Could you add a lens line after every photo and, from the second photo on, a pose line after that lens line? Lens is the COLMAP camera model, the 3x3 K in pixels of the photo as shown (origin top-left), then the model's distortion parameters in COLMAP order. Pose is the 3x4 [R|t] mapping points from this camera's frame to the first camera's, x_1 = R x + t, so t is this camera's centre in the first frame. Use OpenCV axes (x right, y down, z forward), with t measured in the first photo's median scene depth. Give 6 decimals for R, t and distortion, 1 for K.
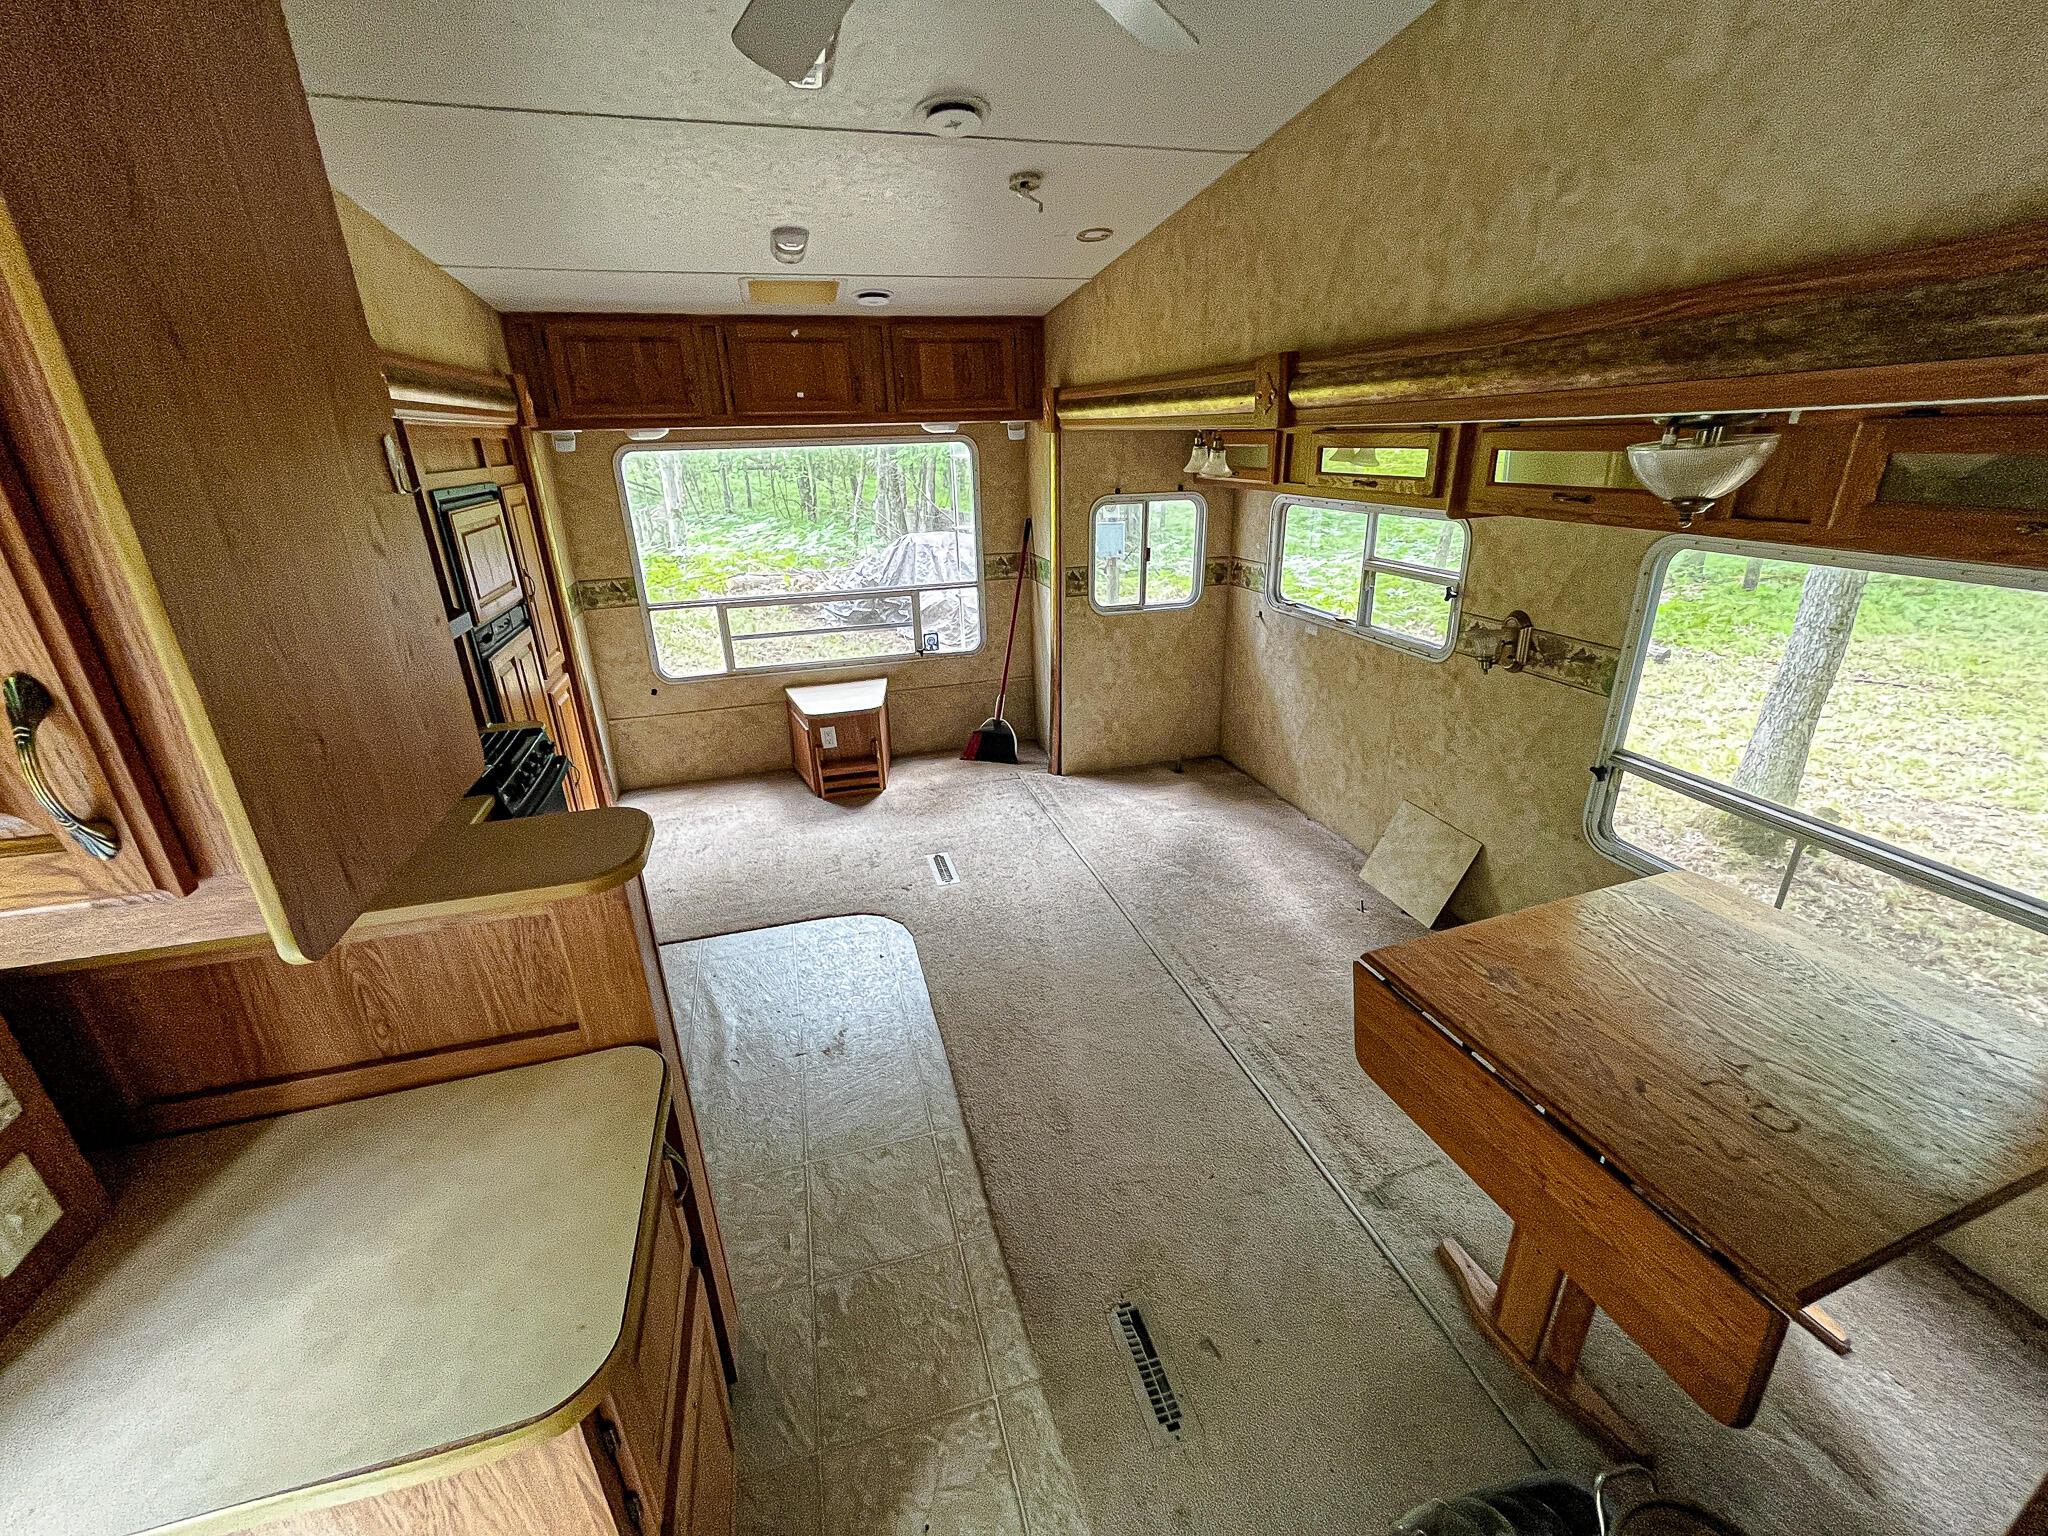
lens RADIAL K [[839.5, 0, 1037.5], [0, 839.5, 765.8], [0, 0, 1]] dist [-0.000144, -0.000740]
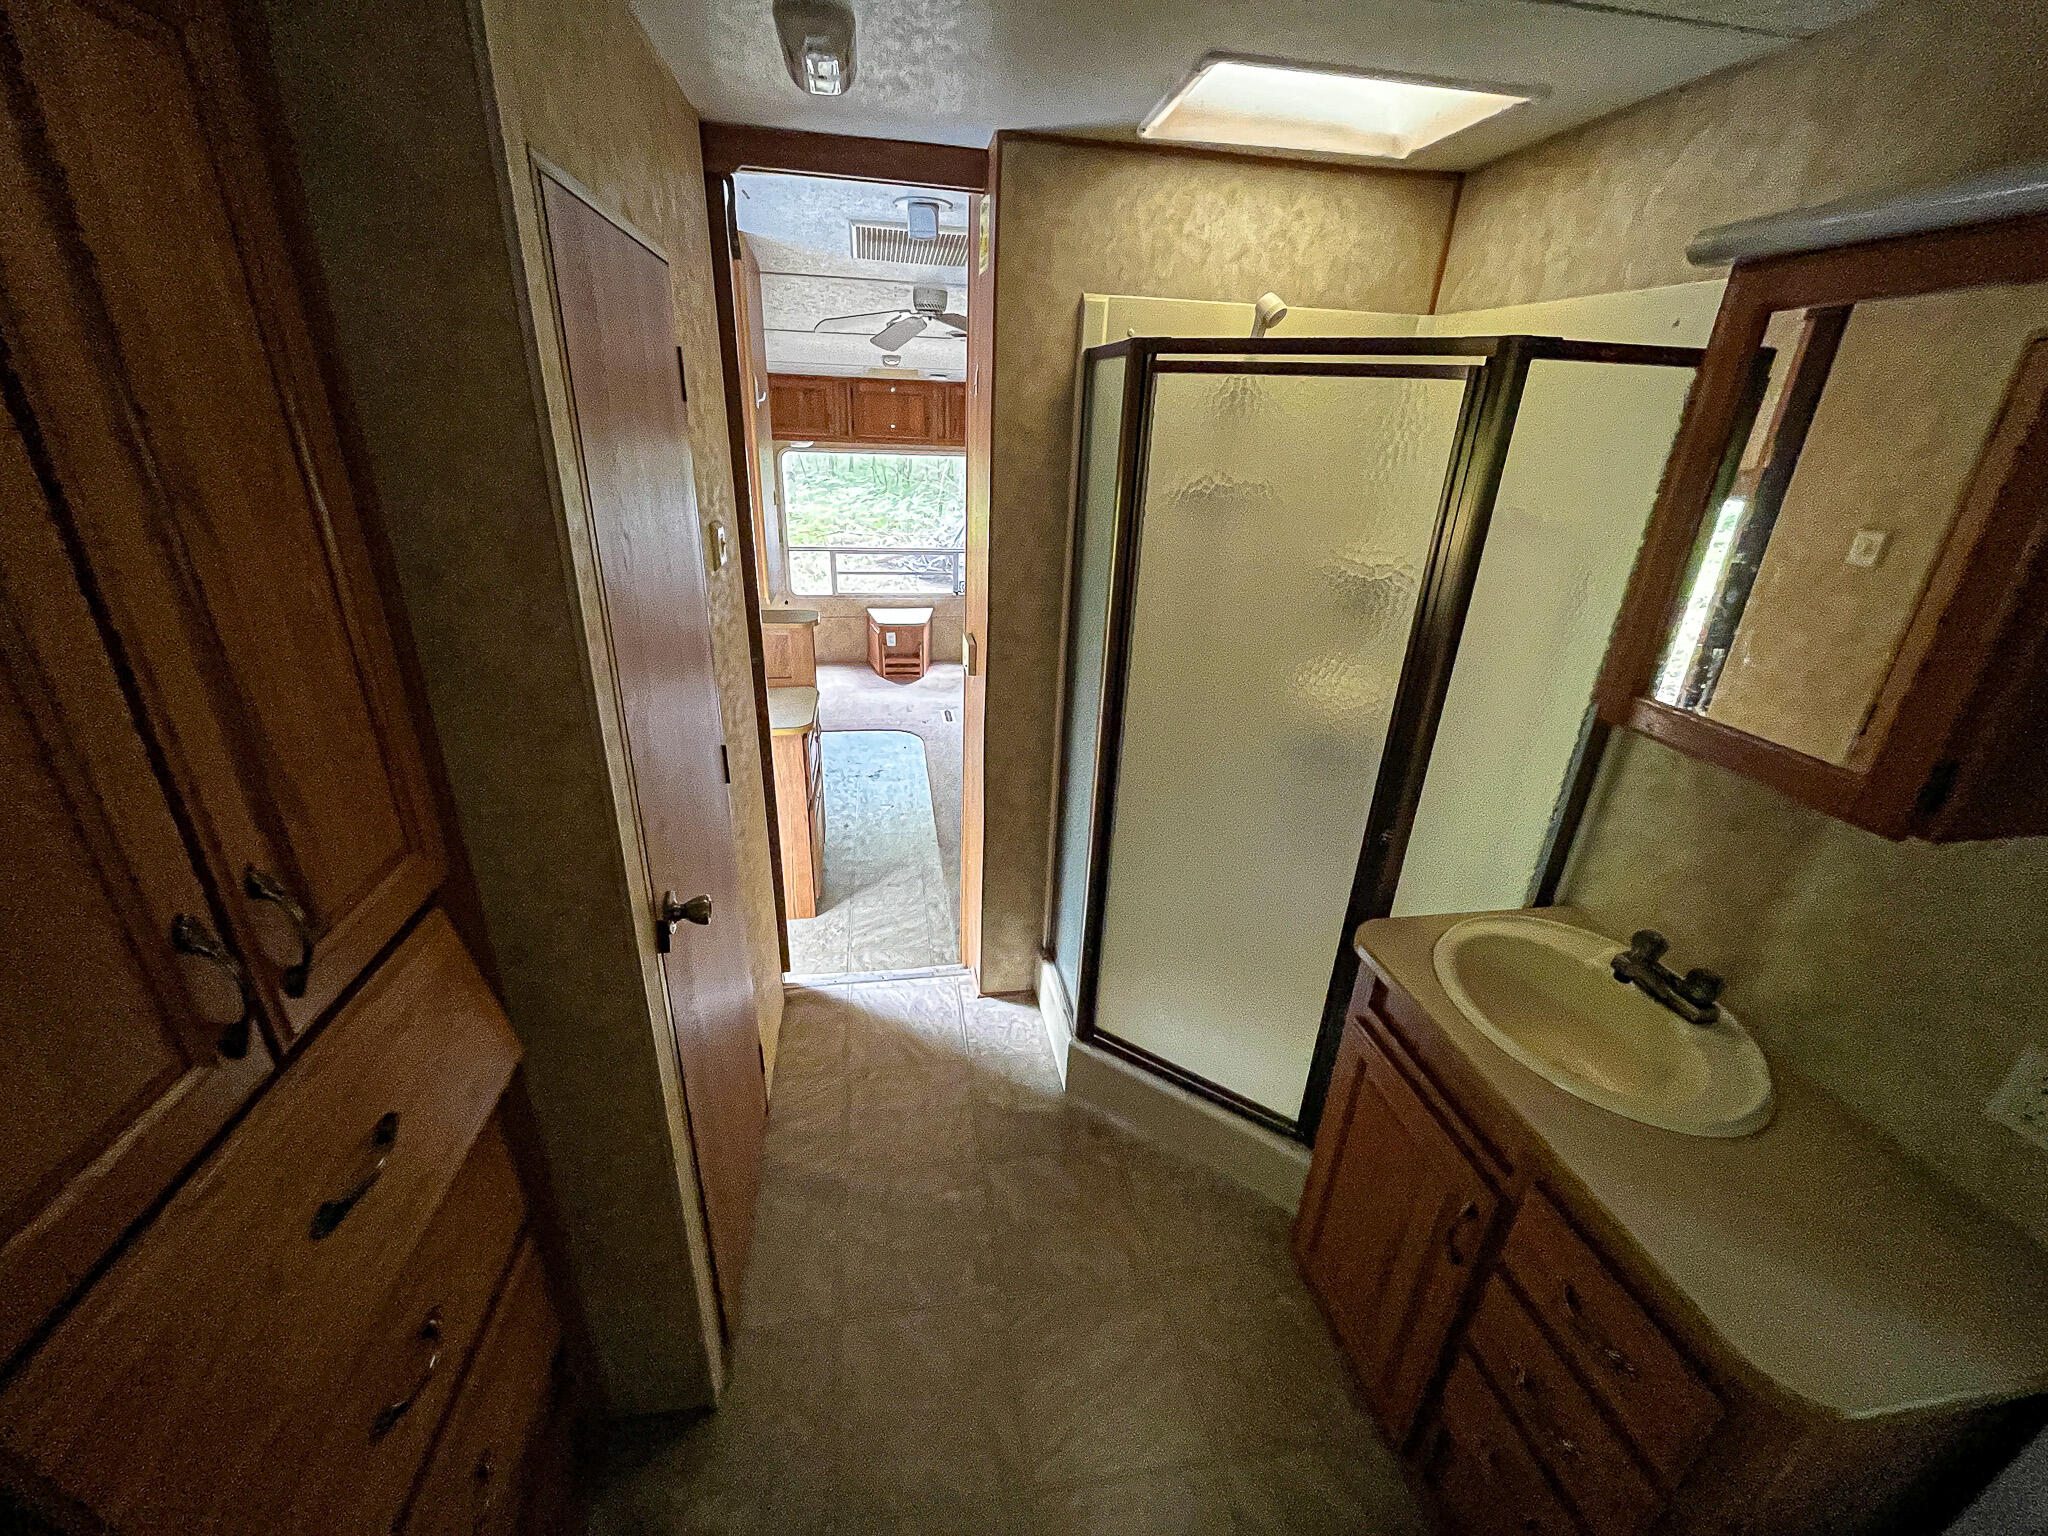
lens RADIAL K [[839.5, 0, 1010.2], [0, 839.5, 761.5], [0, 0, 1]] dist [-0.000144, -0.000740]
pose [[0.988683, 0.099721, -0.112077, 0.048794], [-0.096931, 0.994836, 0.030087, 0.035084], [0.114498, -0.018883, 0.993244, -0.155151]]
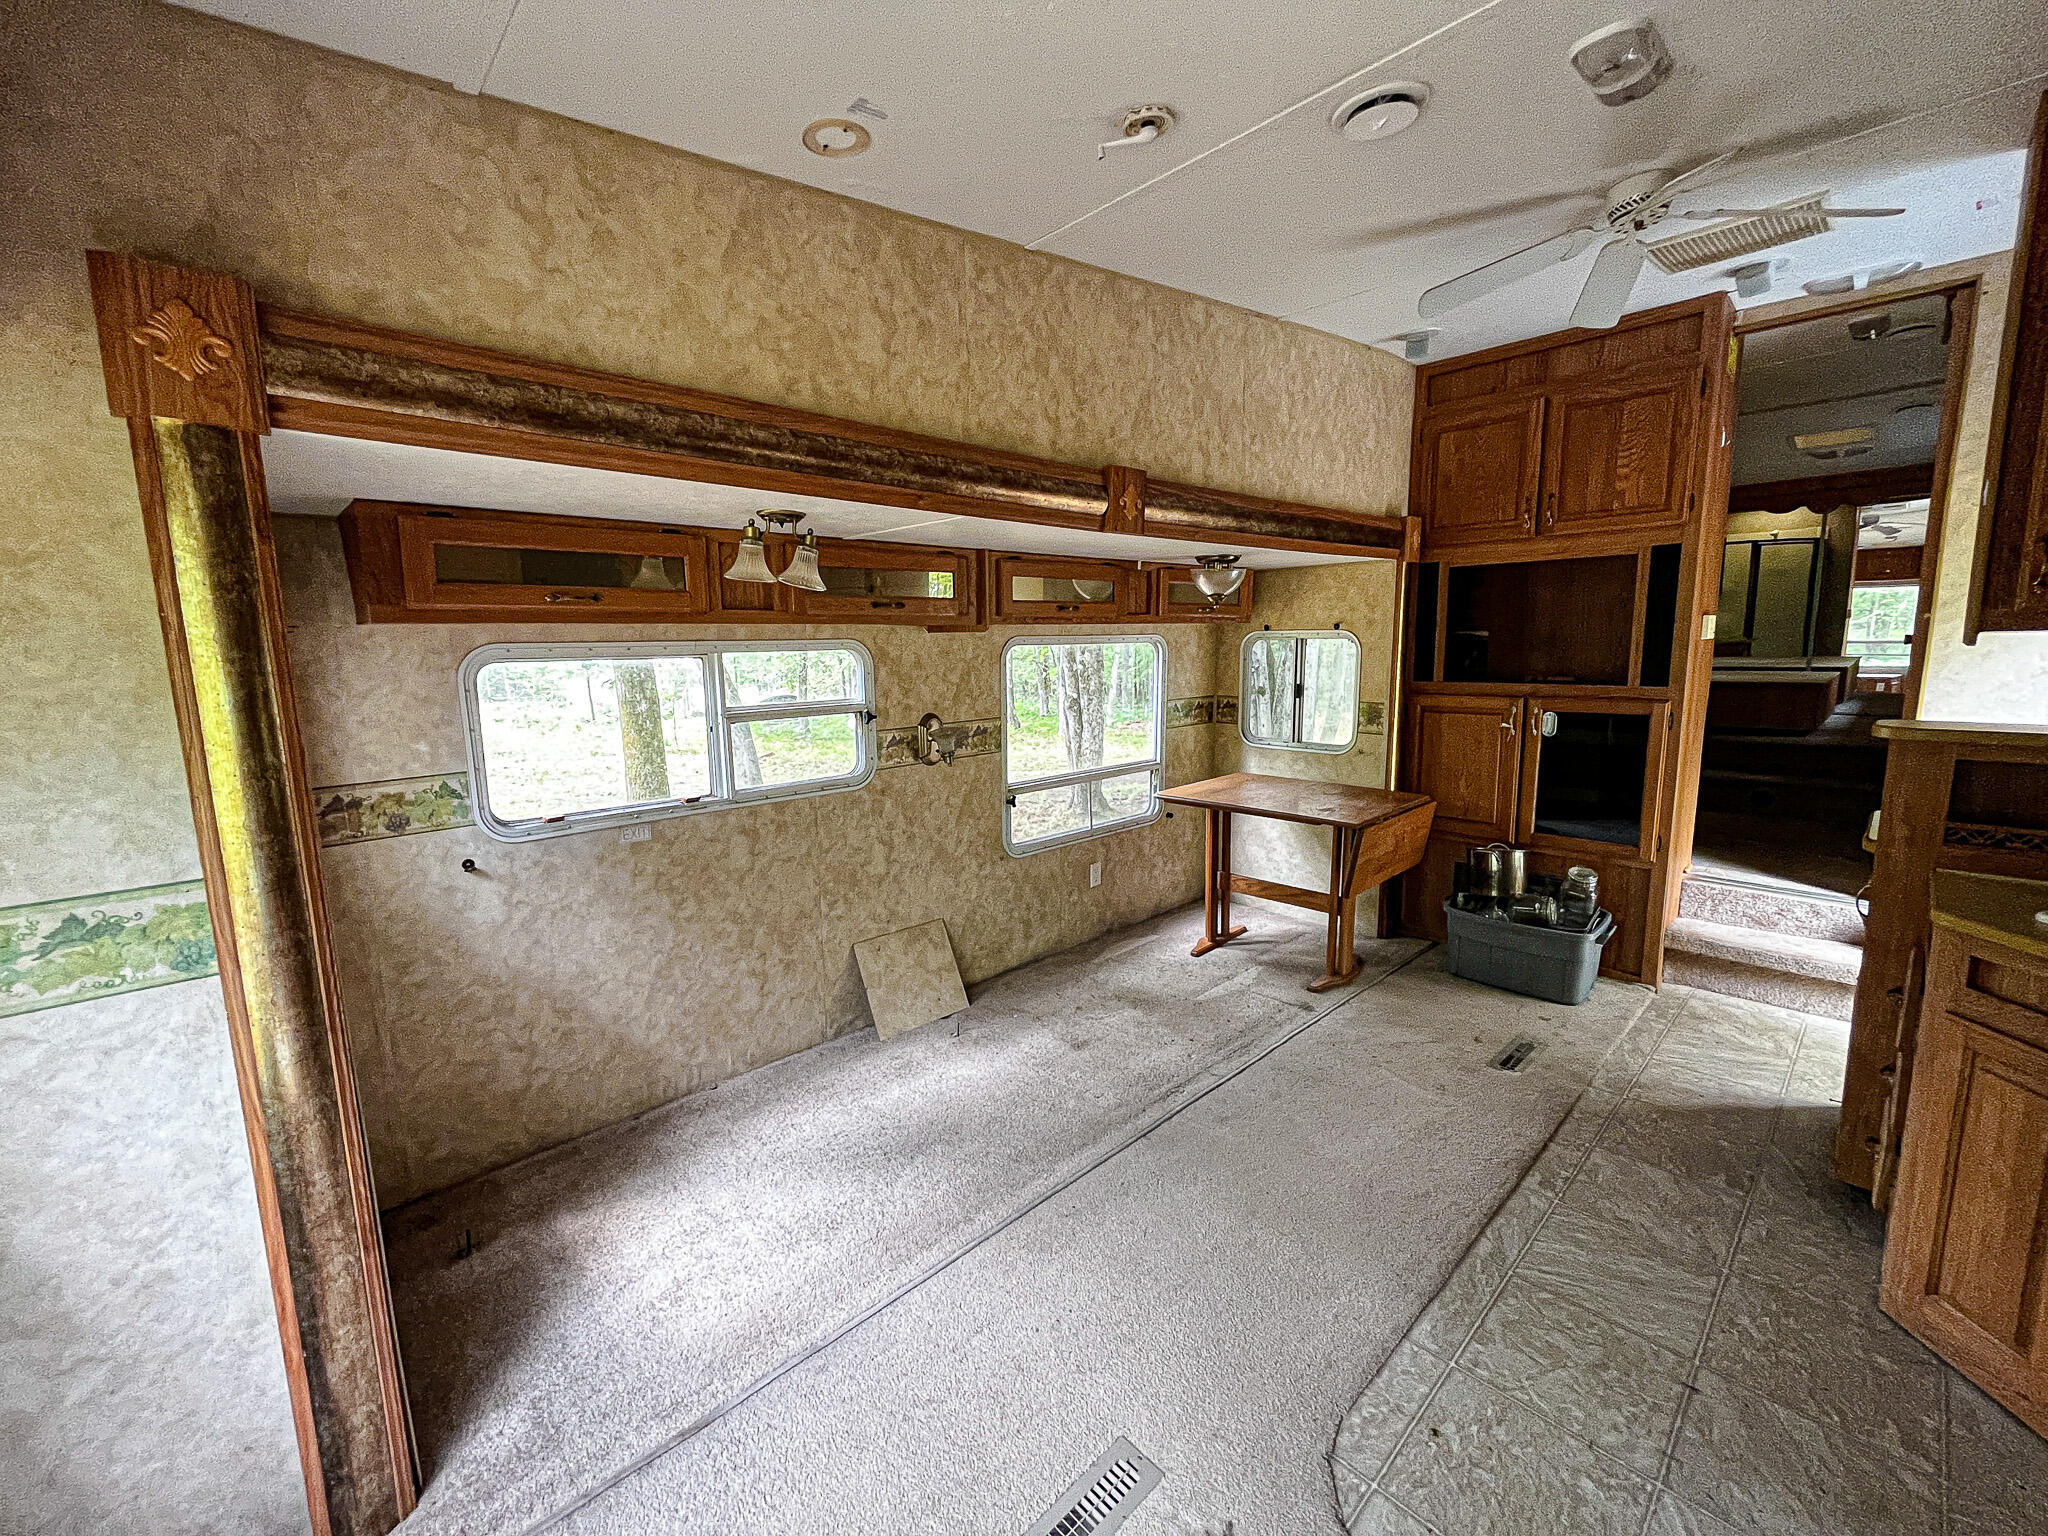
lens RADIAL K [[839.5, 0, 1025.2], [0, 839.5, 775.7], [0, 0, 1]] dist [-0.000144, -0.000740]
pose [[-0.441956, -0.115862, 0.889523, -1.616793], [0.353436, 0.888919, 0.291387, -1.190797], [-0.824474, 0.443170, -0.351913, 3.970878]]
